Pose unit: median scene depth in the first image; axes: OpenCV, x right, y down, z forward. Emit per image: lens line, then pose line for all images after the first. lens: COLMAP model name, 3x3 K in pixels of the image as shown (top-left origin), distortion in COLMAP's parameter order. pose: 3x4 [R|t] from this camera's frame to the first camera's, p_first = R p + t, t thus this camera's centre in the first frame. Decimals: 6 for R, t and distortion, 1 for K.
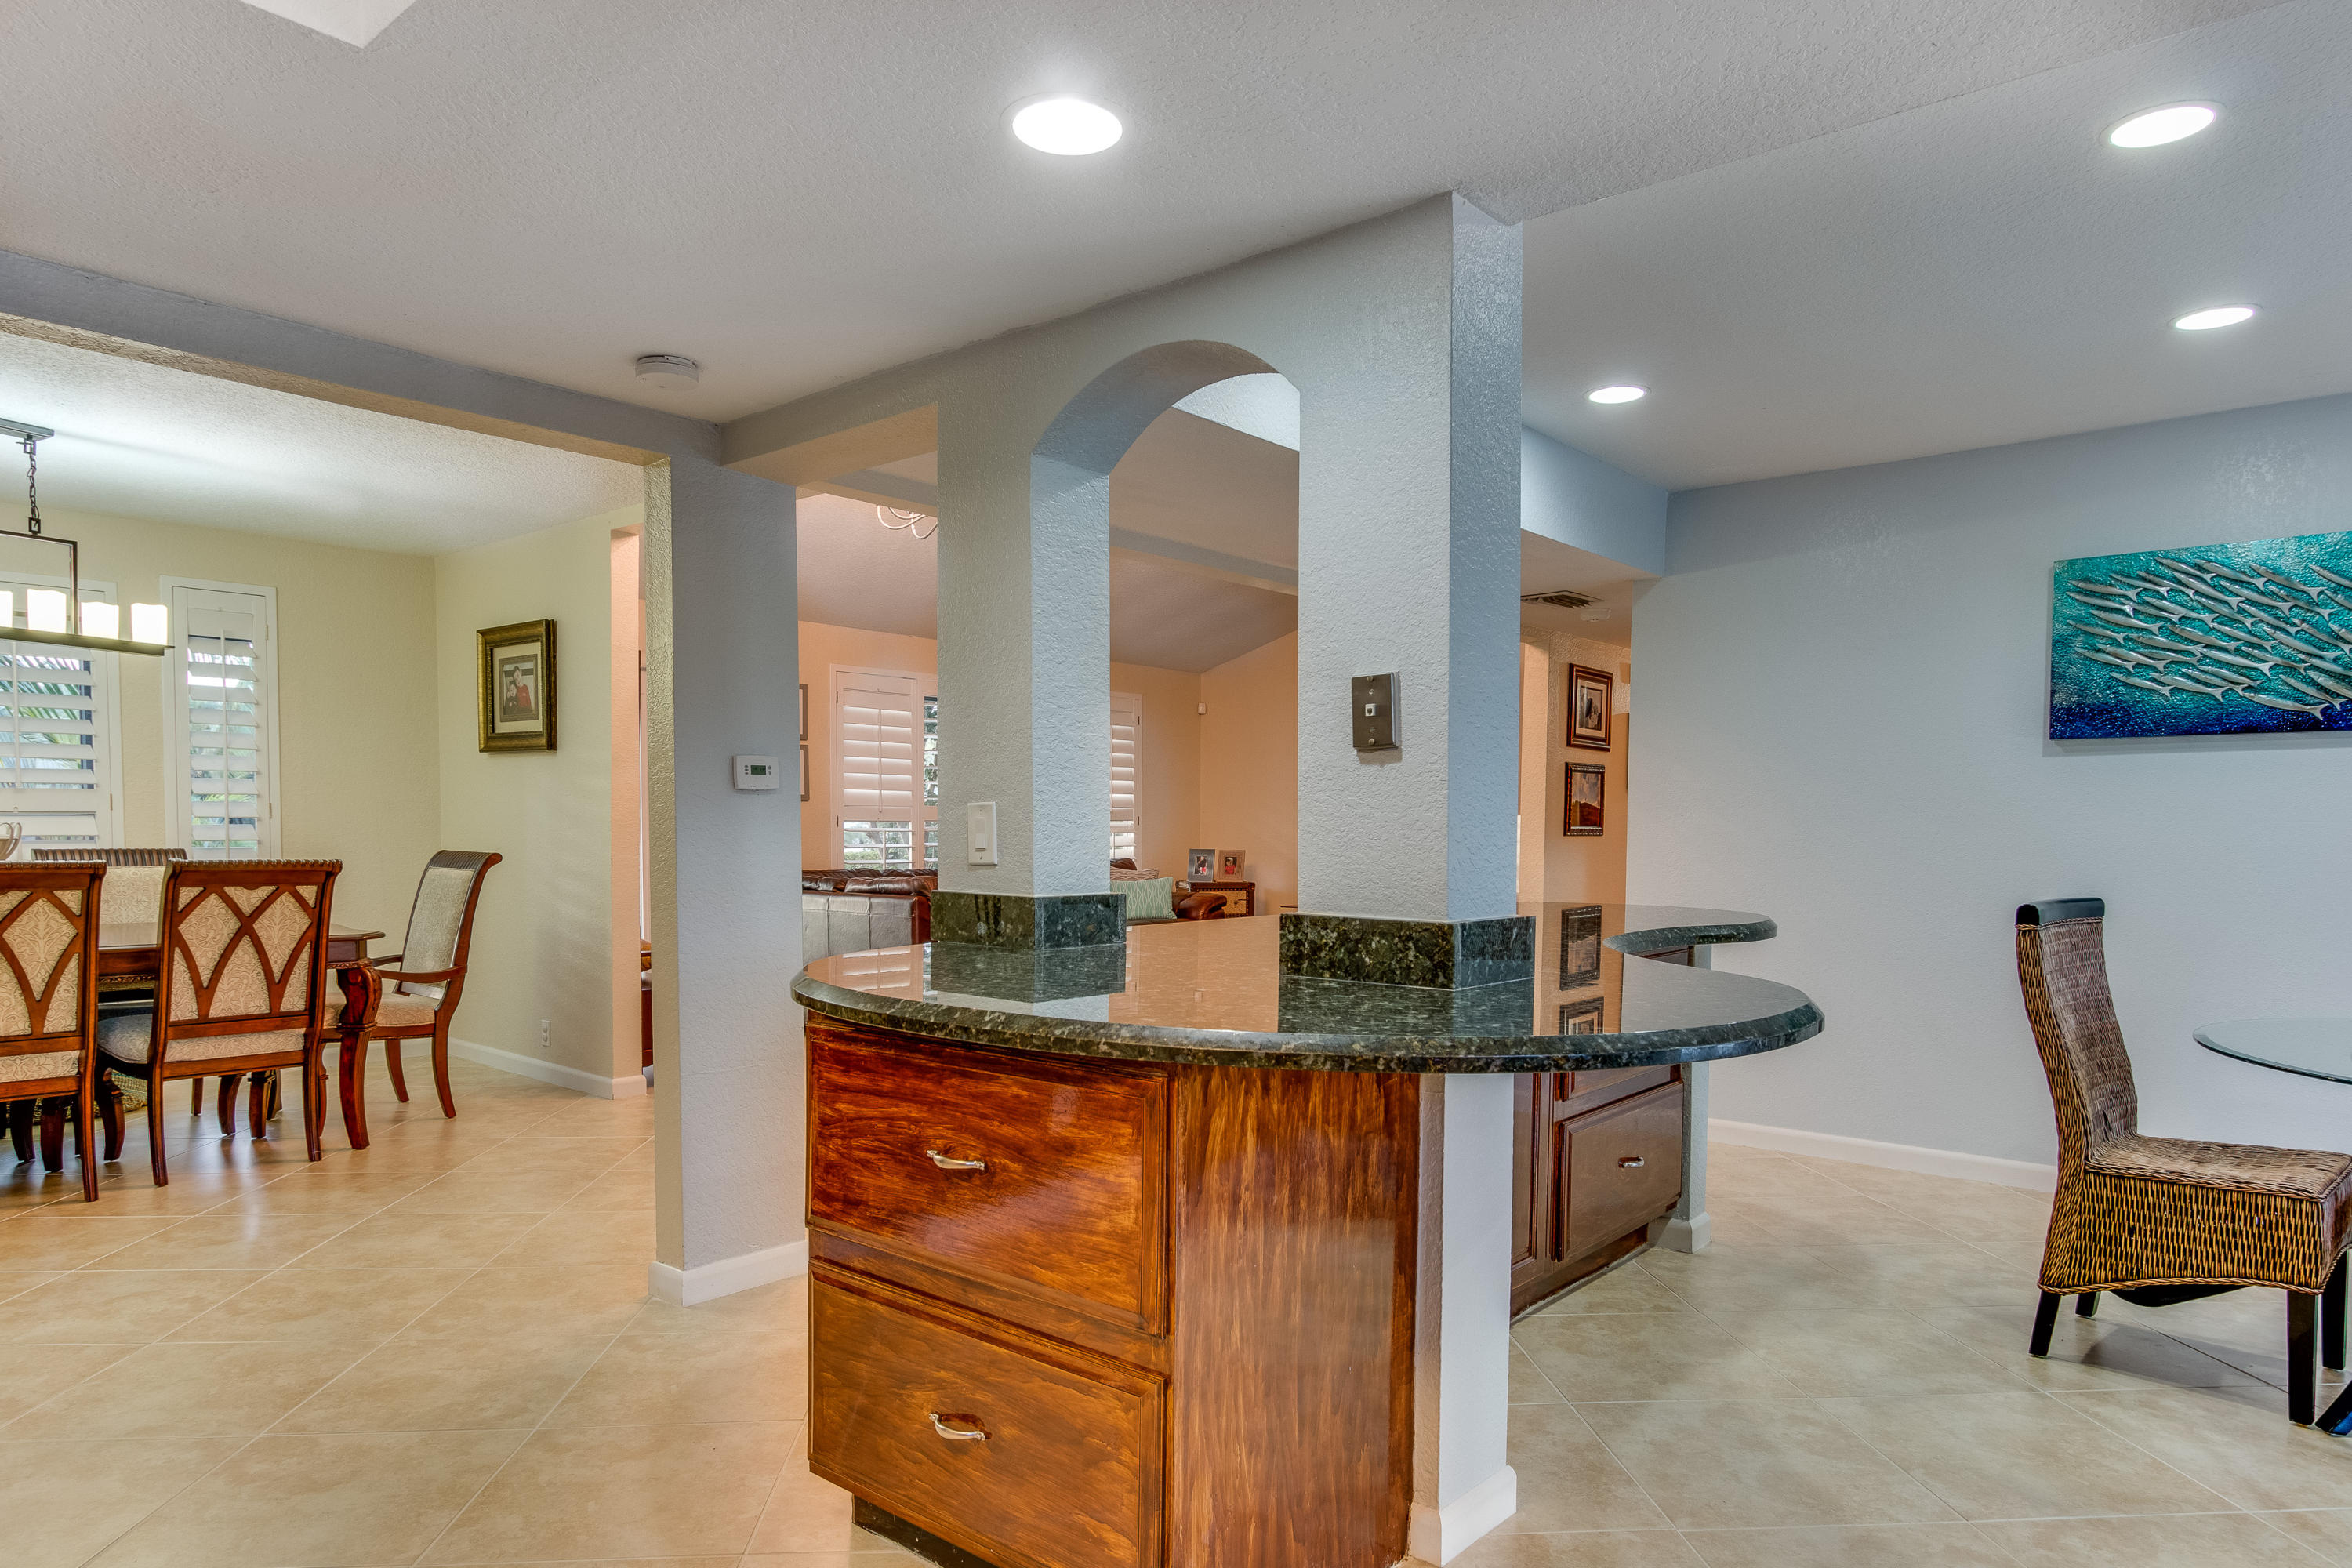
lens RADIAL K [[1415.4, 0, 1176.0], [0, 1415.4, 784.0], [0, 0, 1]] dist [-0.002284, 0.000656]
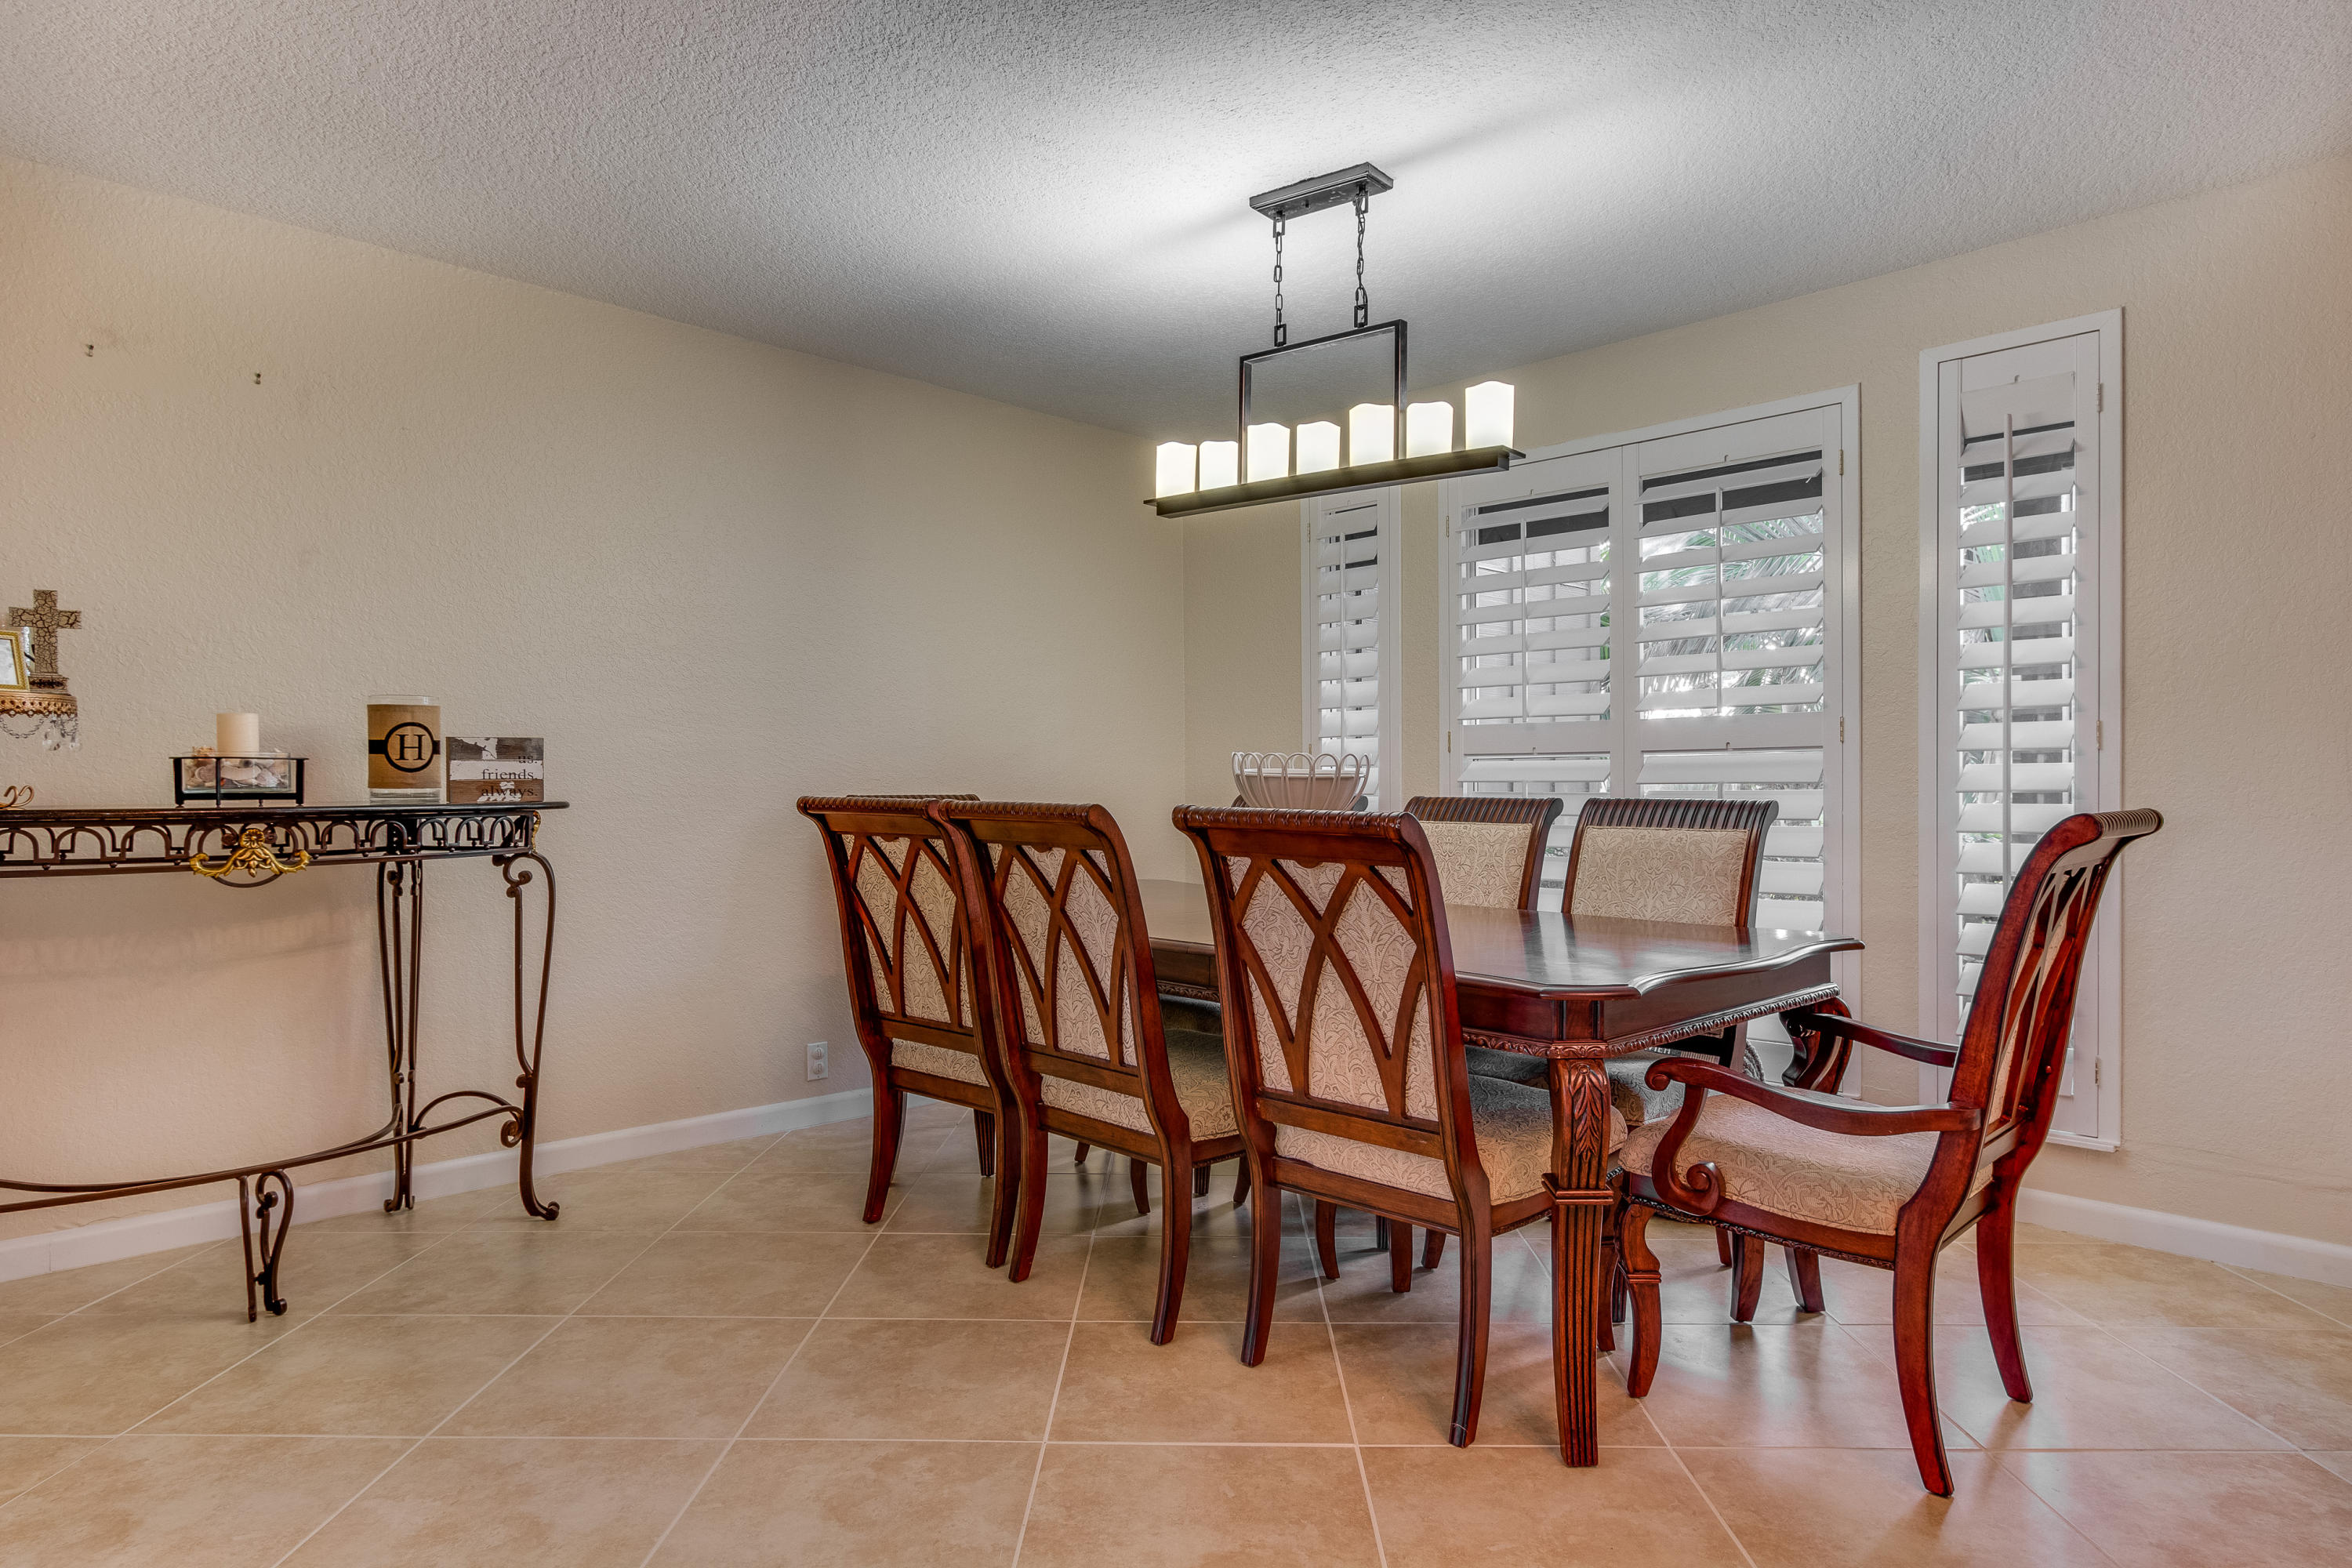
lens RADIAL K [[1415.4, 0, 1176.0], [0, 1415.4, 784.0], [0, 0, 1]] dist [-0.002284, 0.000656]
pose [[-0.109560, -0.005043, -0.993967, -0.128441], [0.032478, 0.999435, -0.008650, 0.046554], [0.993449, -0.033230, -0.109335, 1.006807]]
